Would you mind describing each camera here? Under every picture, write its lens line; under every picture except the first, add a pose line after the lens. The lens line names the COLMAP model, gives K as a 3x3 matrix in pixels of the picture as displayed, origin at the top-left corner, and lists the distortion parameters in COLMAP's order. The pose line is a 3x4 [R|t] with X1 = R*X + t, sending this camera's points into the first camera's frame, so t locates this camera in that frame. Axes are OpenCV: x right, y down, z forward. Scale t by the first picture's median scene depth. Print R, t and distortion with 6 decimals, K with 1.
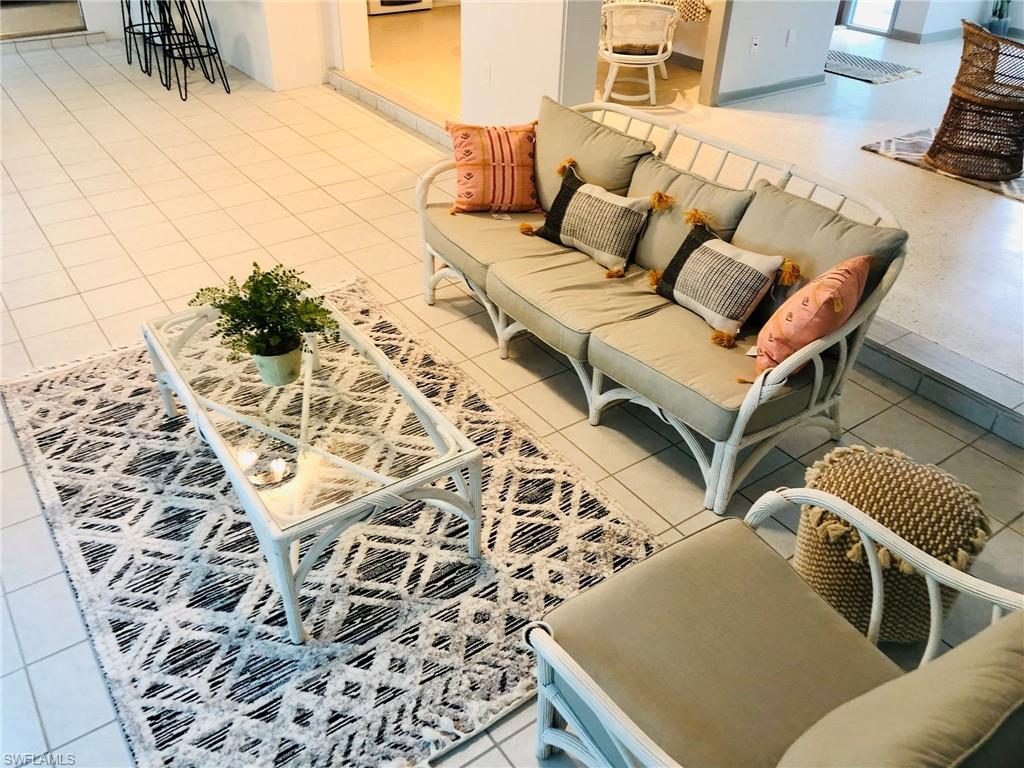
lens RADIAL K [[858.8, 0, 512.0], [0, 858.8, 384.0], [0, 0, 1]] dist [0.069117, -0.104342]
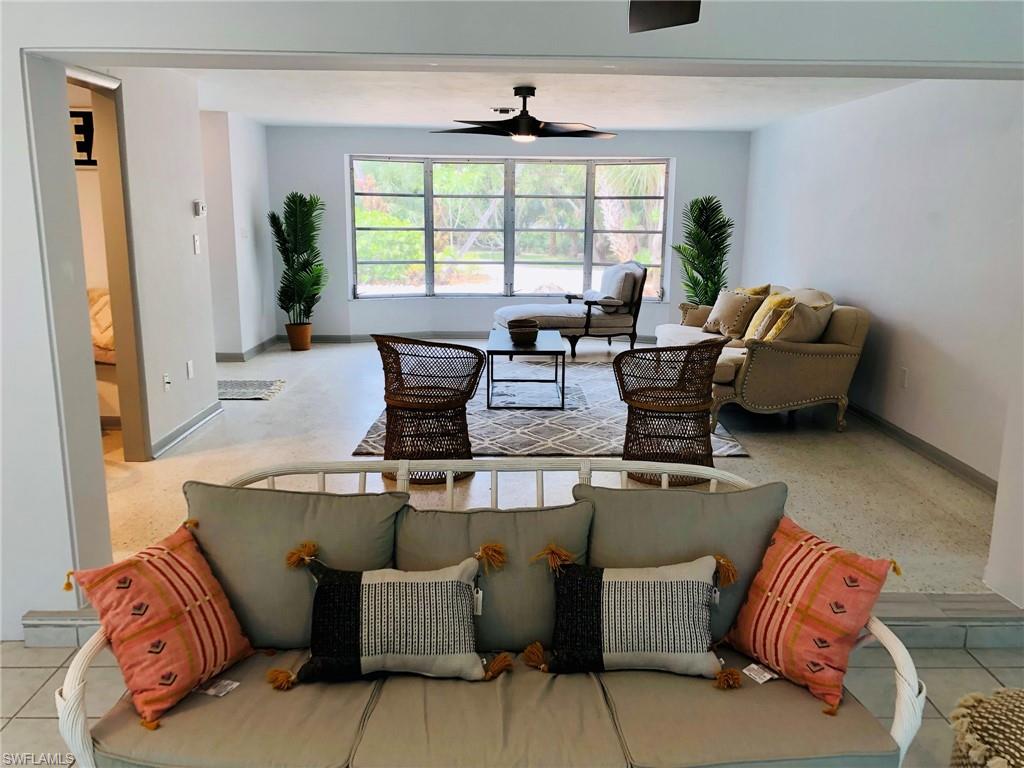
lens RADIAL K [[858.8, 0, 512.0], [0, 858.8, 384.0], [0, 0, 1]] dist [0.069117, -0.104342]
pose [[0.540518, -0.190414, 0.819501, -0.347843], [0.471370, 0.875358, -0.107509, -0.221636], [-0.696886, 0.444399, 0.562903, 0.457231]]
